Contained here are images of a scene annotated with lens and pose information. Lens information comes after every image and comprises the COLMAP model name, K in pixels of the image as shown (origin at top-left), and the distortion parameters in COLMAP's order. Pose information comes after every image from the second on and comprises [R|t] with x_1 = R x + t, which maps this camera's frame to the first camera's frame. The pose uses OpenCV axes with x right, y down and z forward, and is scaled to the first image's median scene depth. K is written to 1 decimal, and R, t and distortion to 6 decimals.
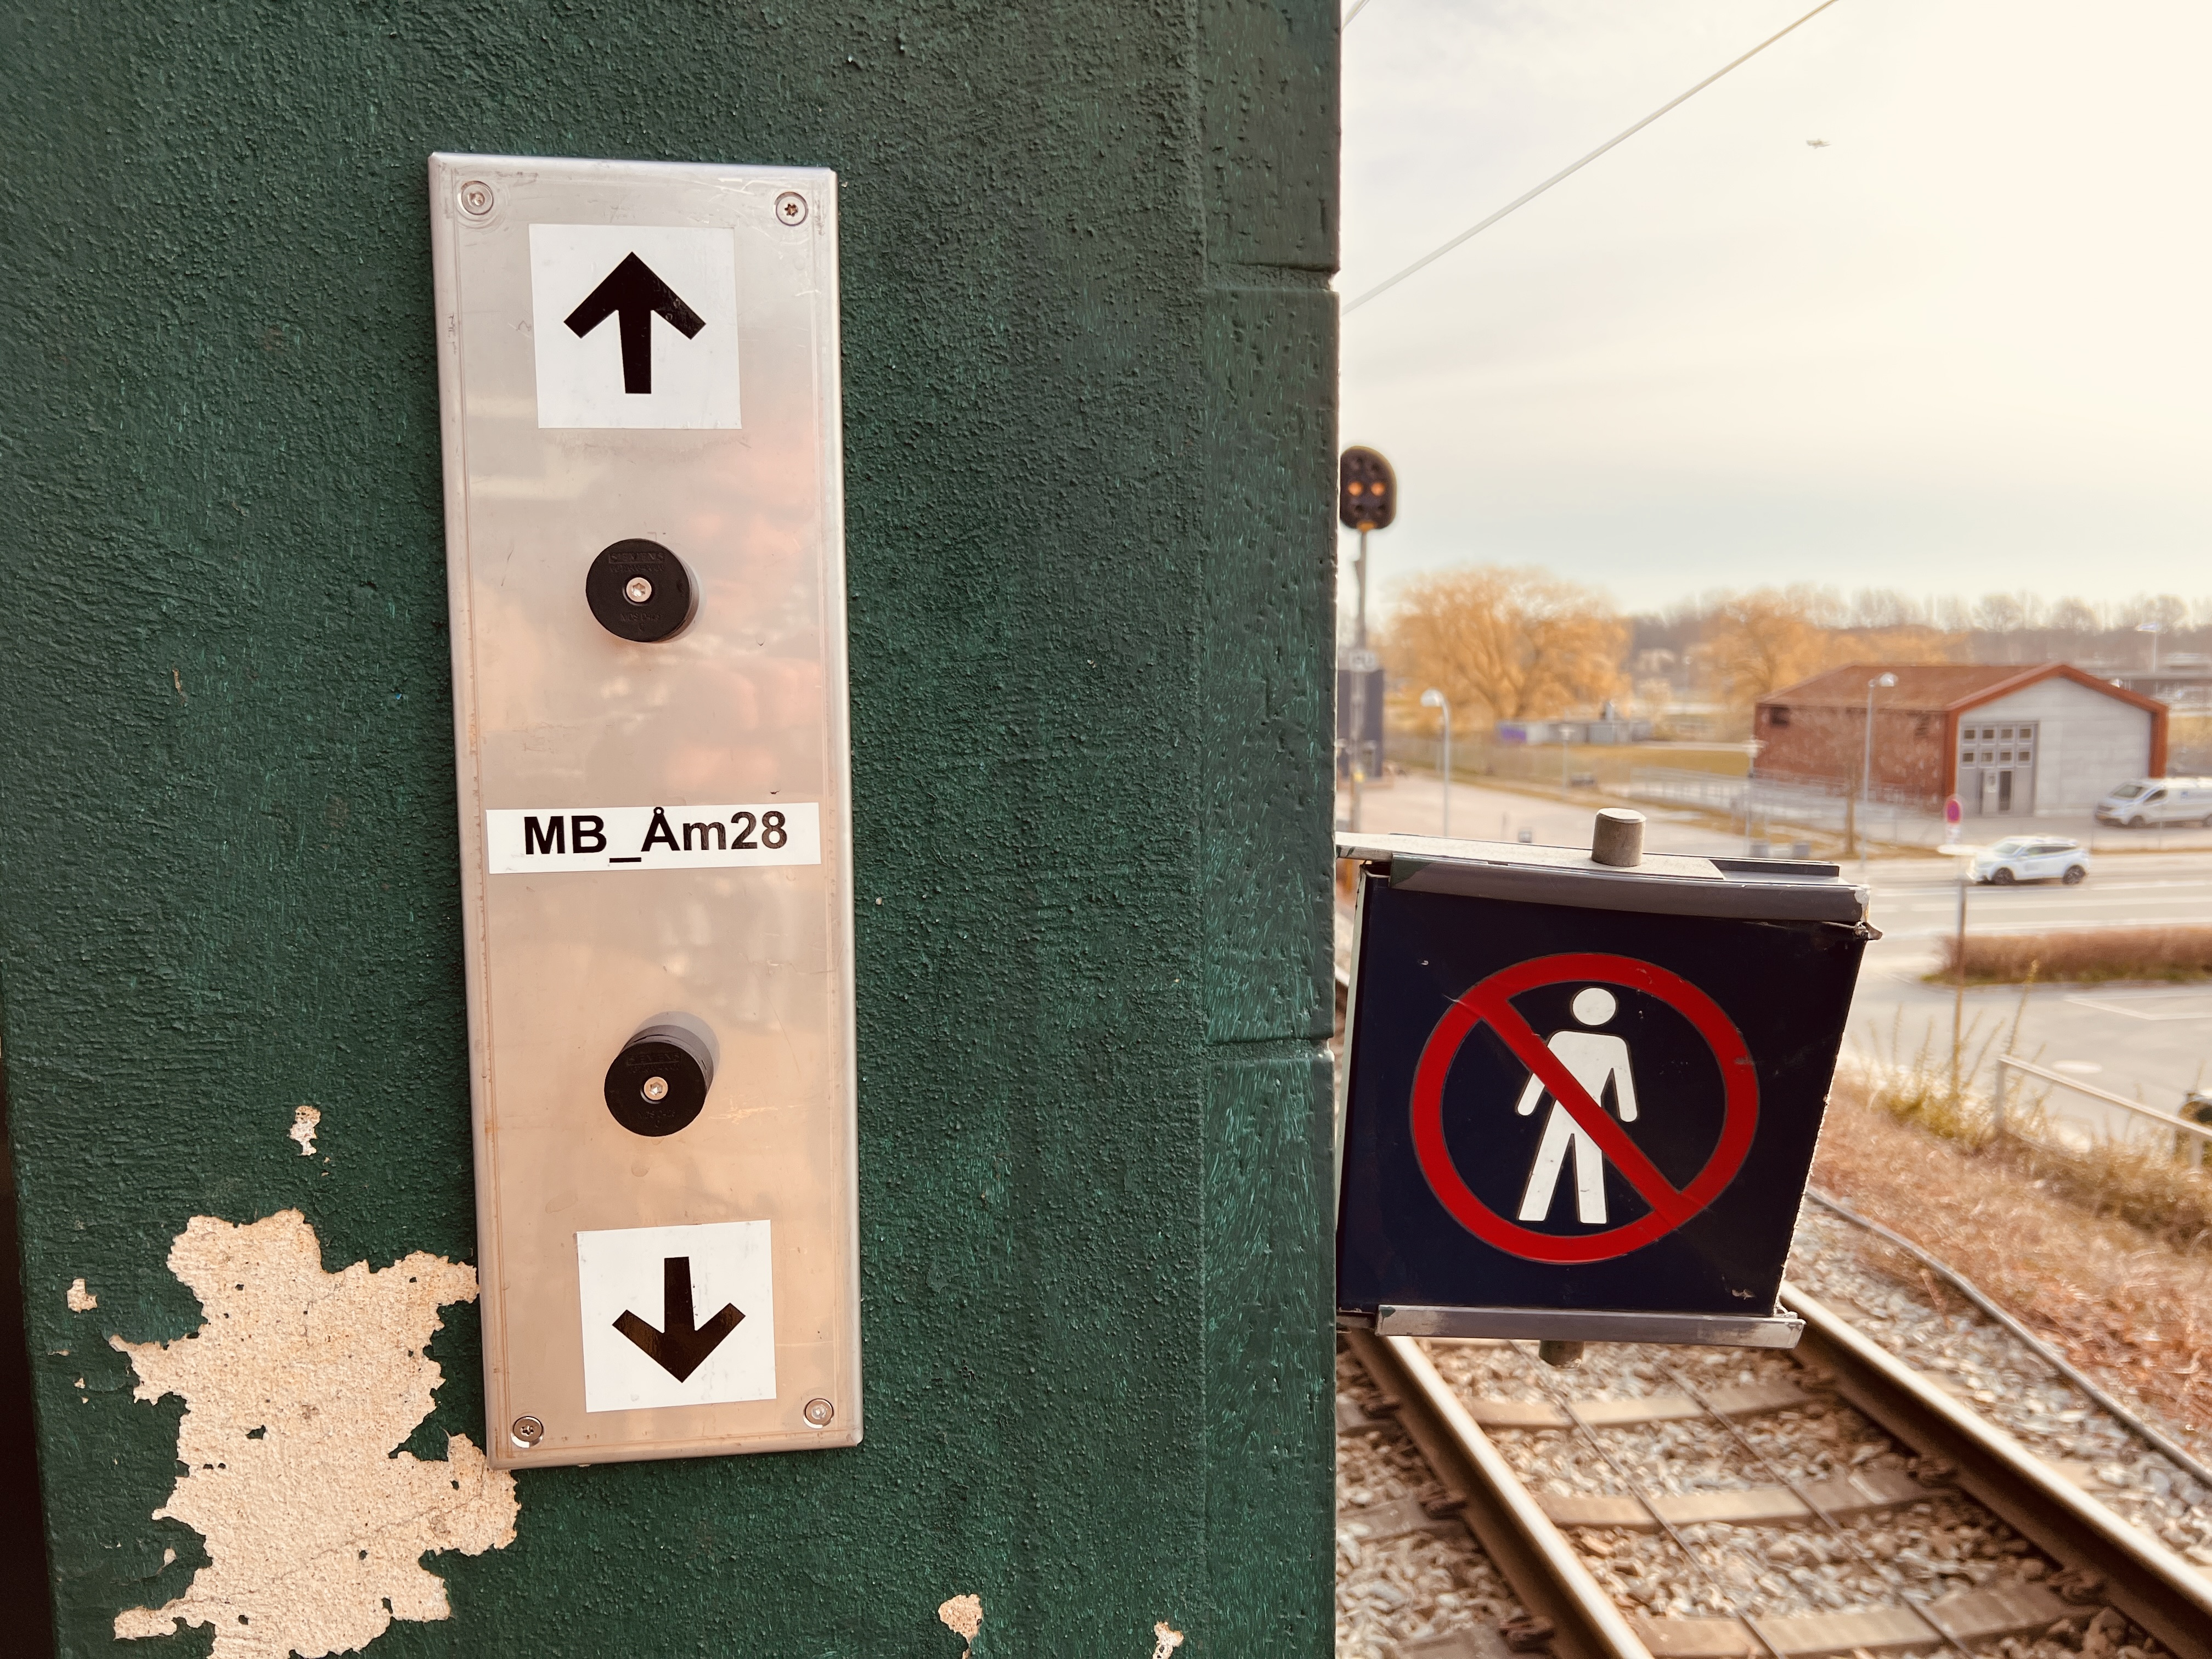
lens RADIAL K [[1690.0, 0, 1107.7], [0, 1690.0, 830.5], [0, 0, 1]] dist [0.000389, -0.001600]
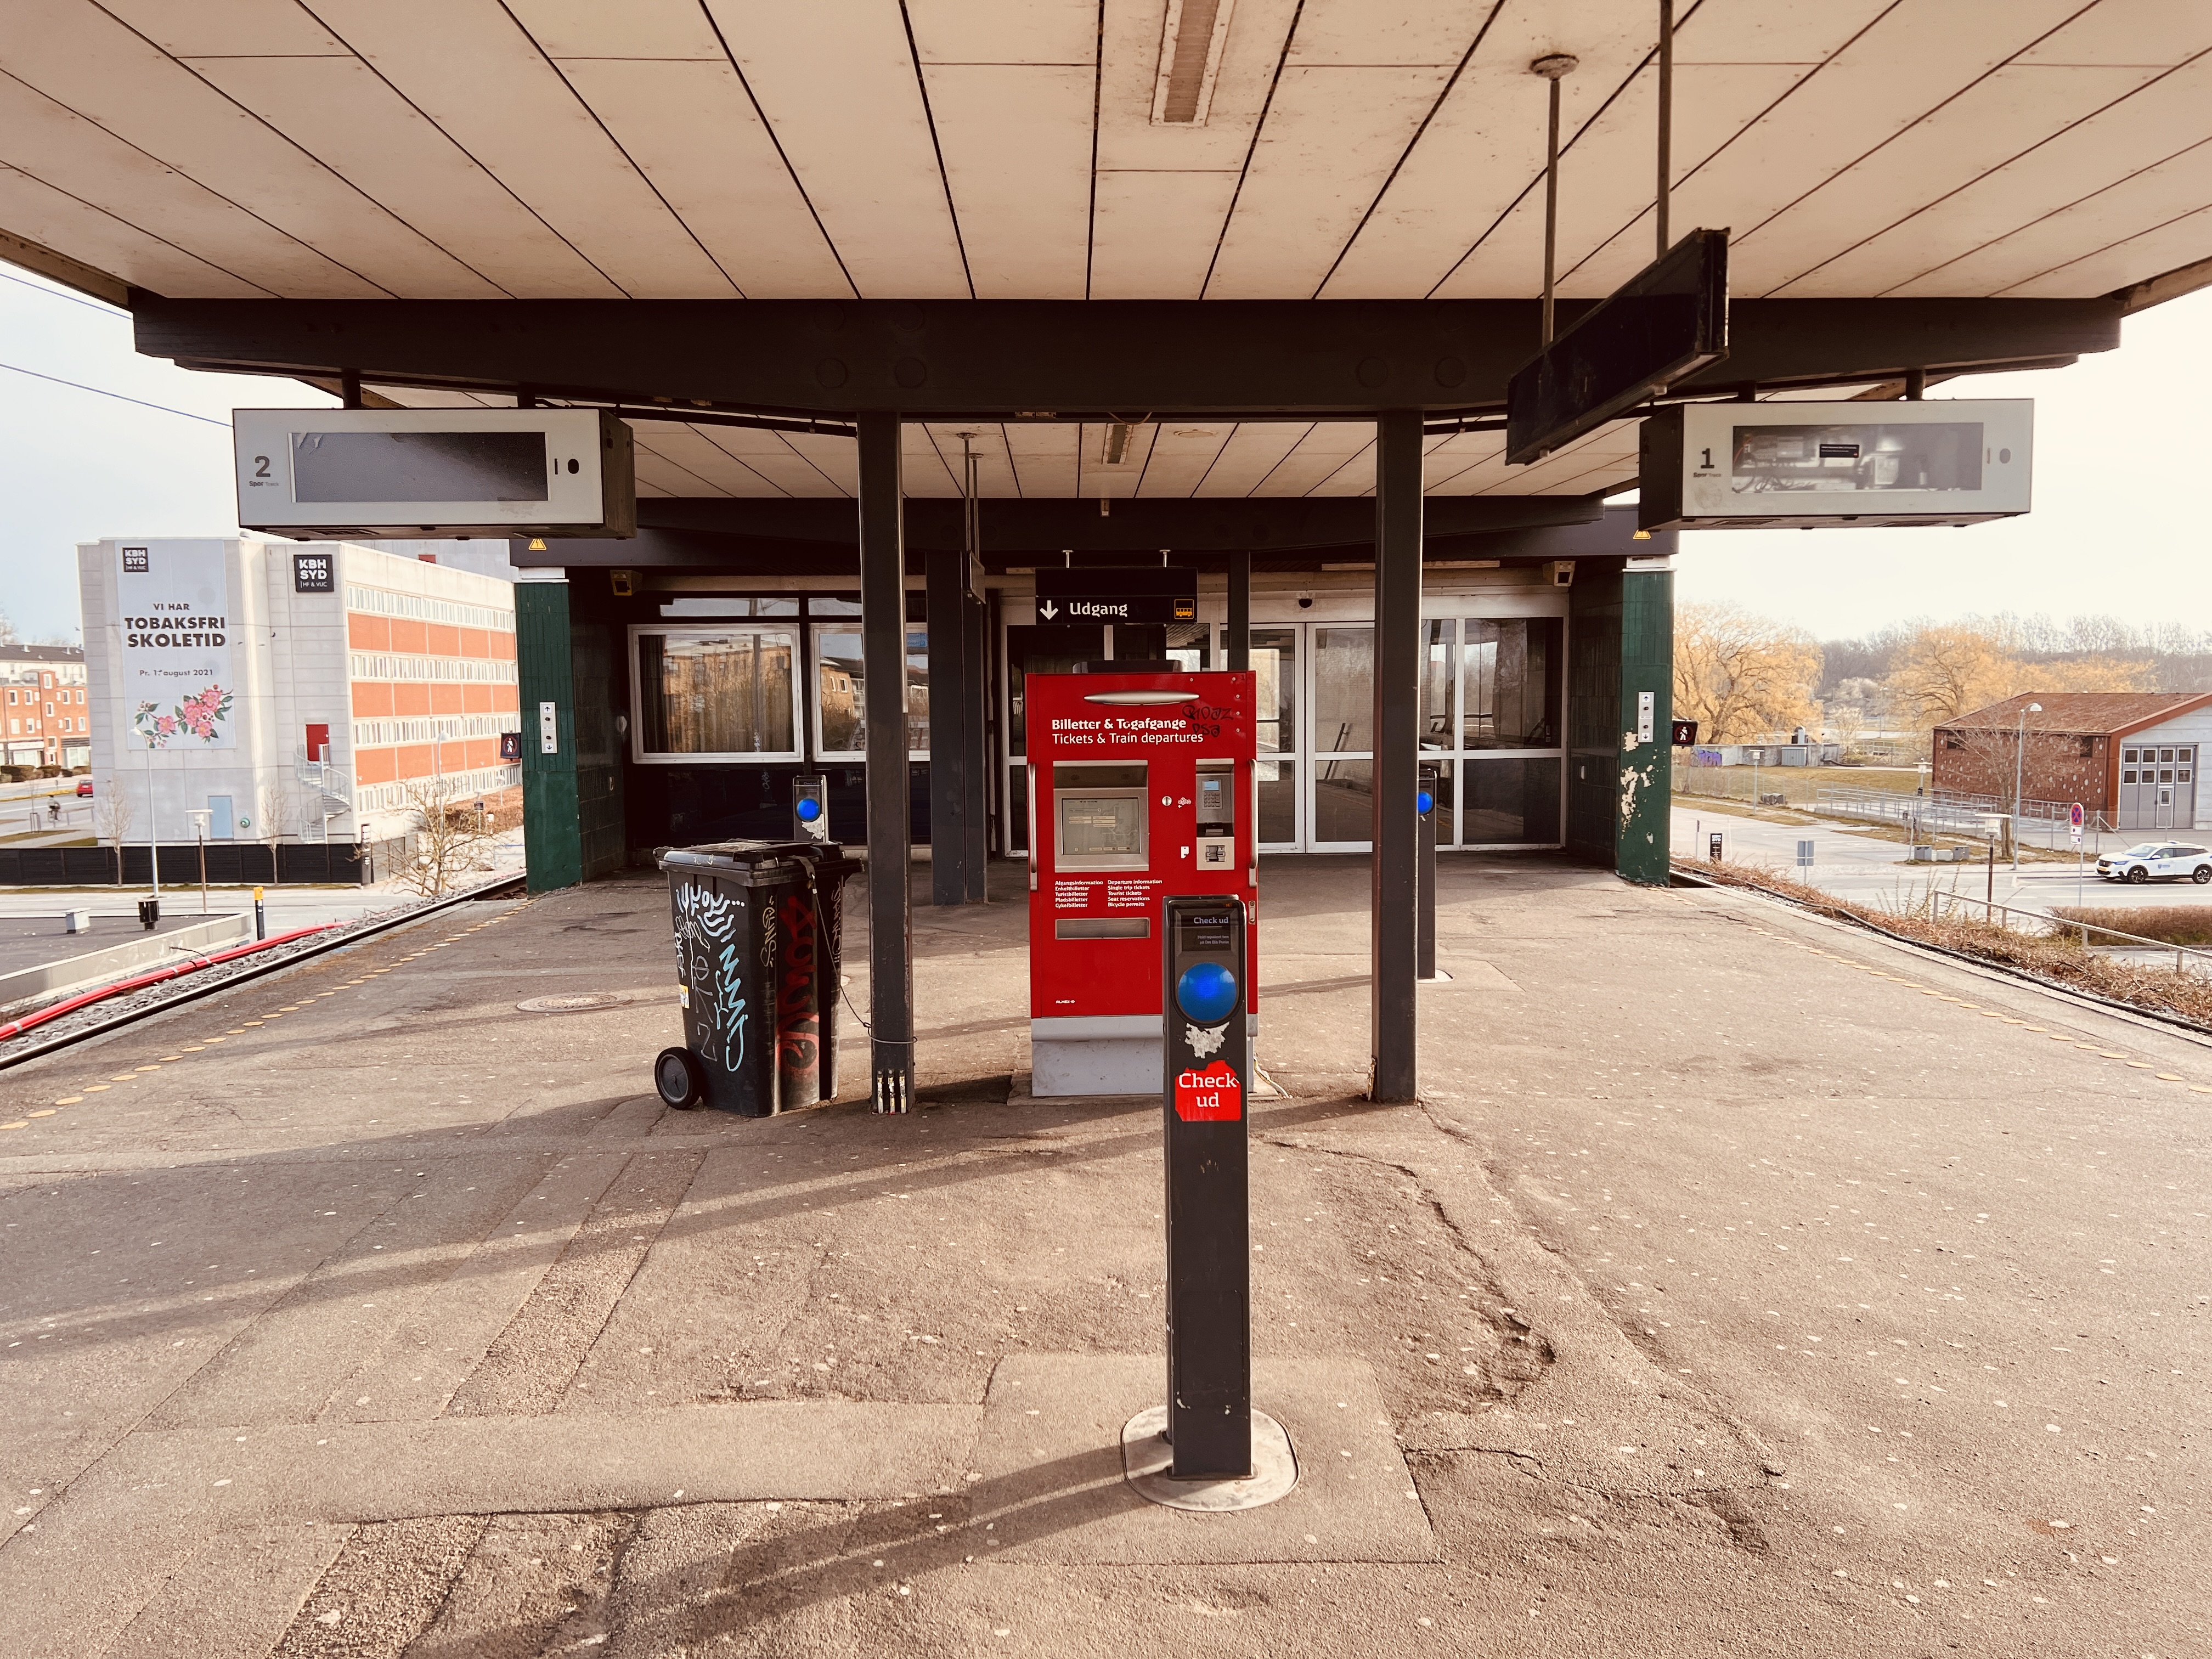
lens RADIAL K [[1665.2, 0, 1101.6], [0, 1665.2, 834.9], [0, 0, 1]] dist [0.110348, -0.197307]
pose [[0.993747, 0.008142, -0.111354, -0.039987], [-0.009605, 0.999874, -0.012616, 0.015575], [0.111237, 0.013607, 0.993701, -0.180160]]
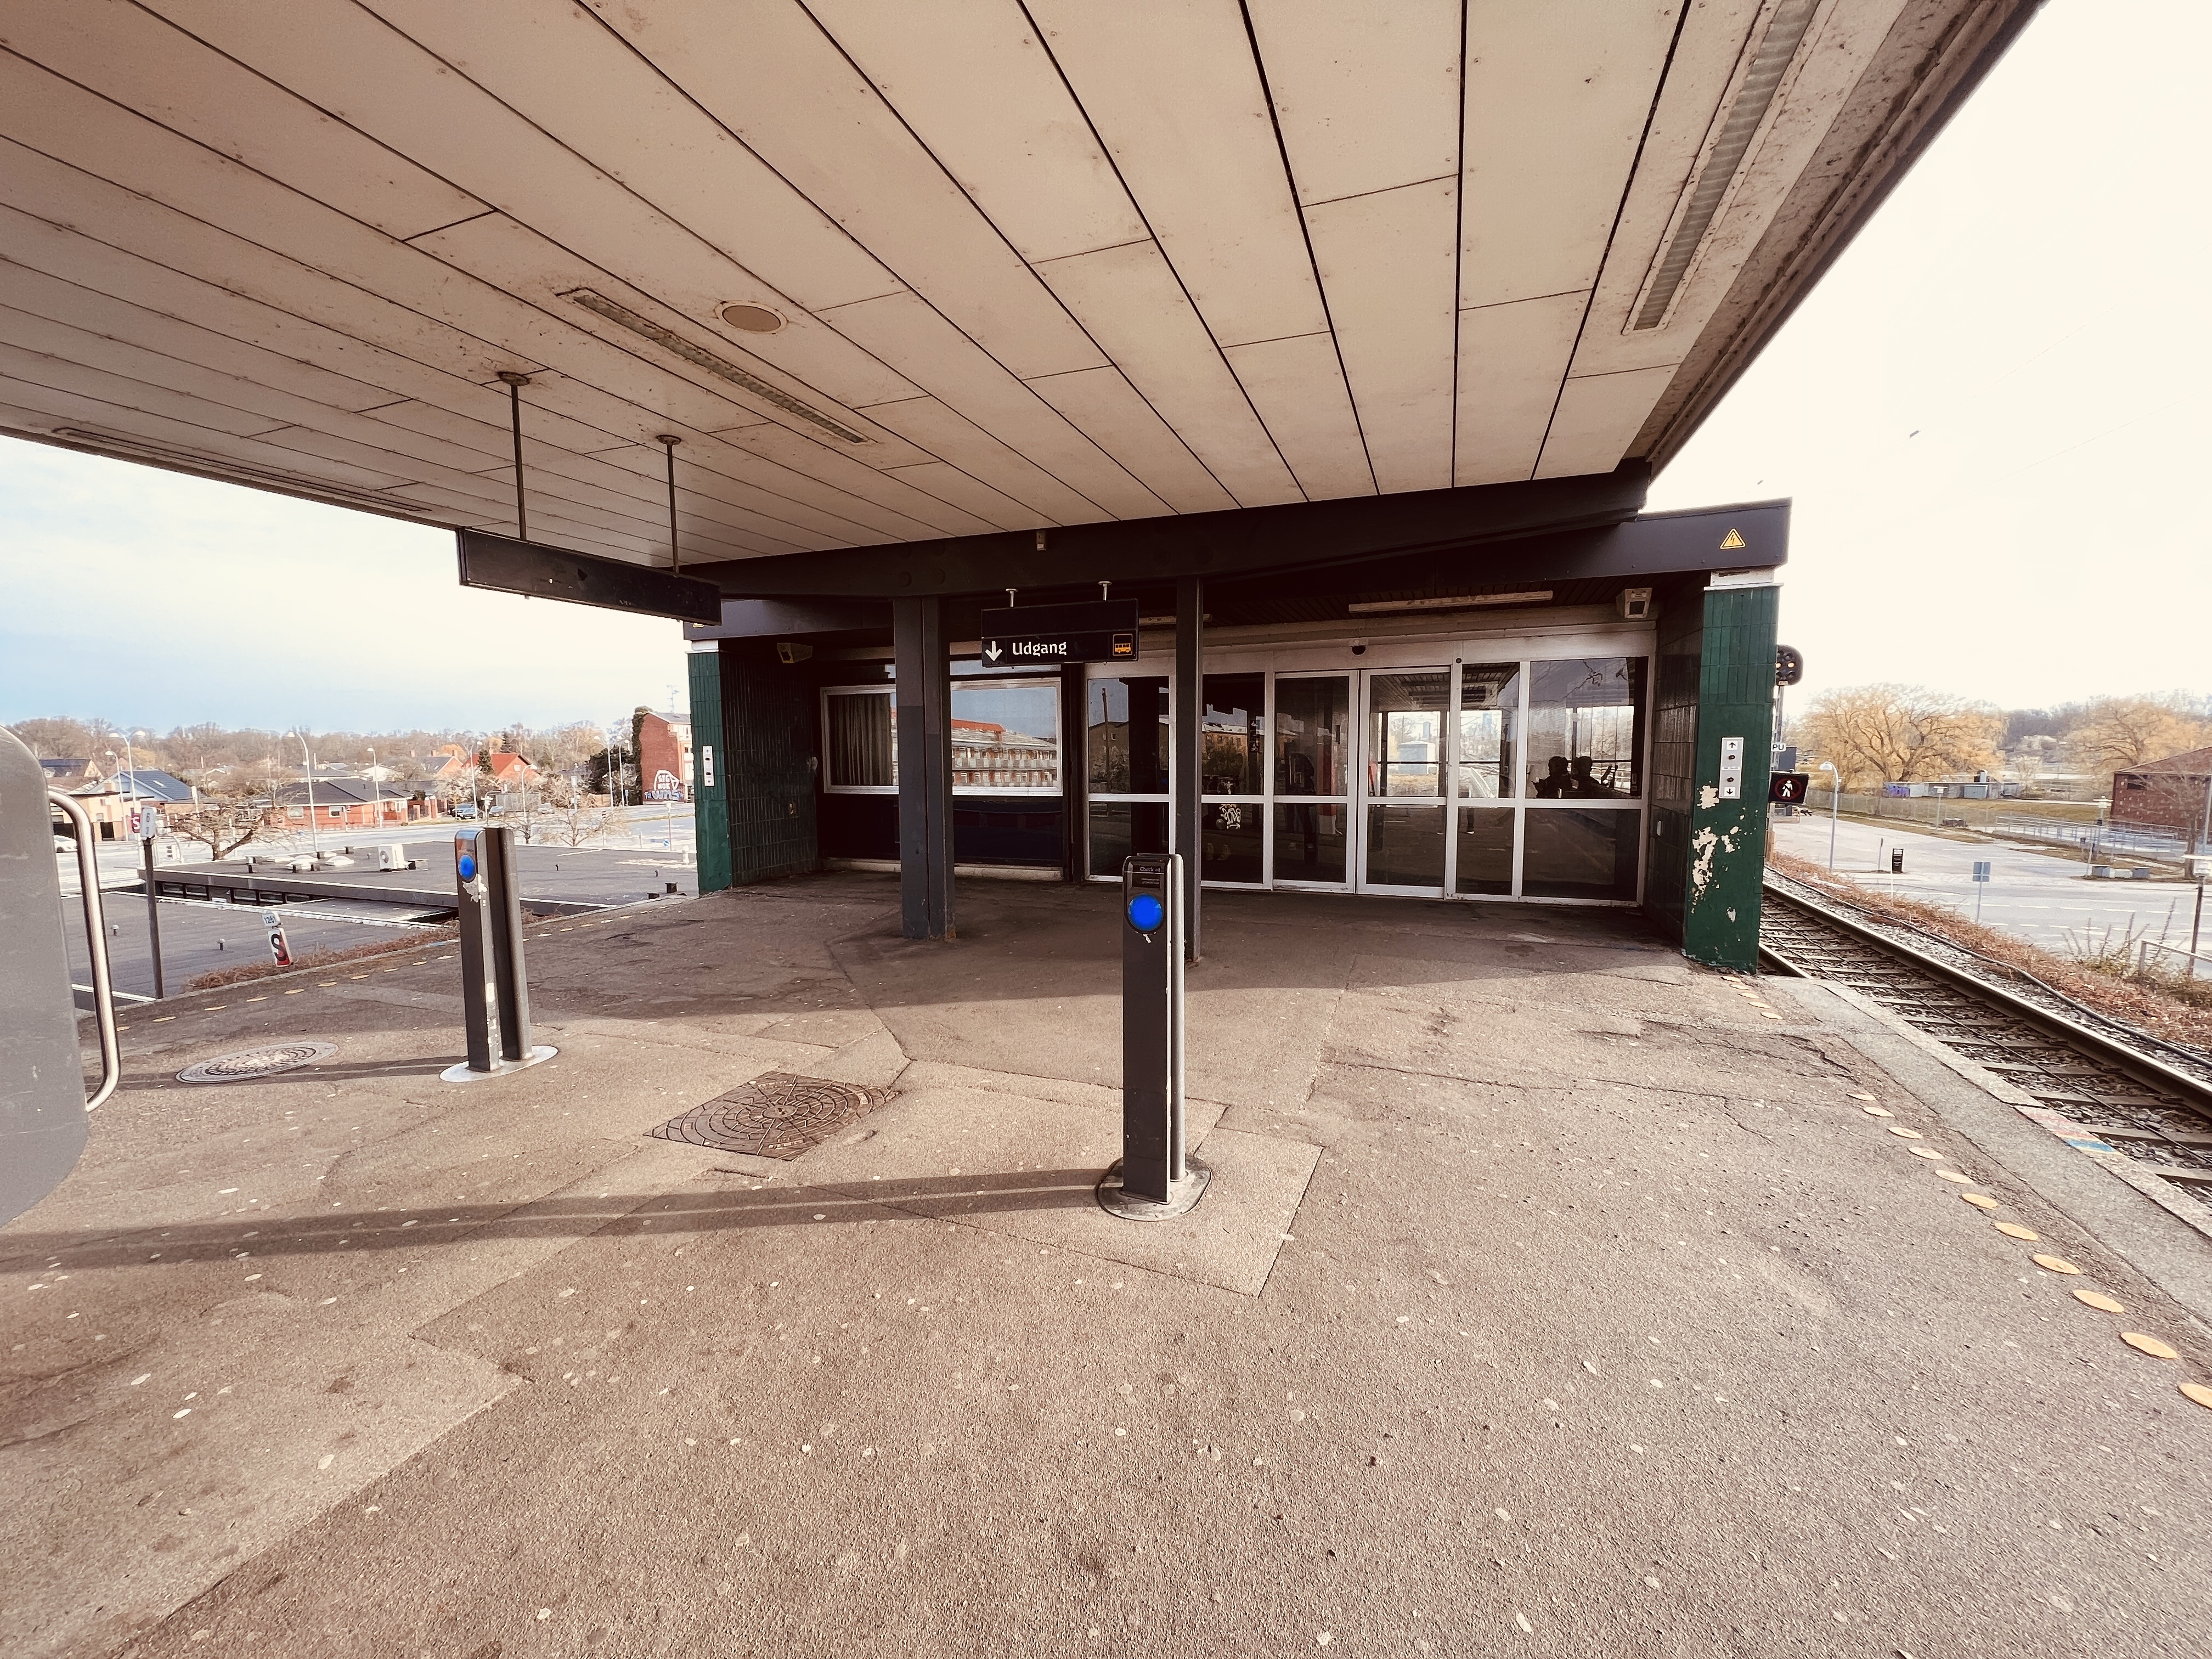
lens RADIAL K [[889.6, 0, 1103.4], [0, 889.6, 833.0], [0, 0, 1]] dist [0.003046, 0.000392]
pose [[0.878839, 0.048083, -0.474689, -0.012968], [-0.047398, 0.998786, 0.013418, 0.007315], [0.474758, 0.010707, 0.880051, -0.088856]]
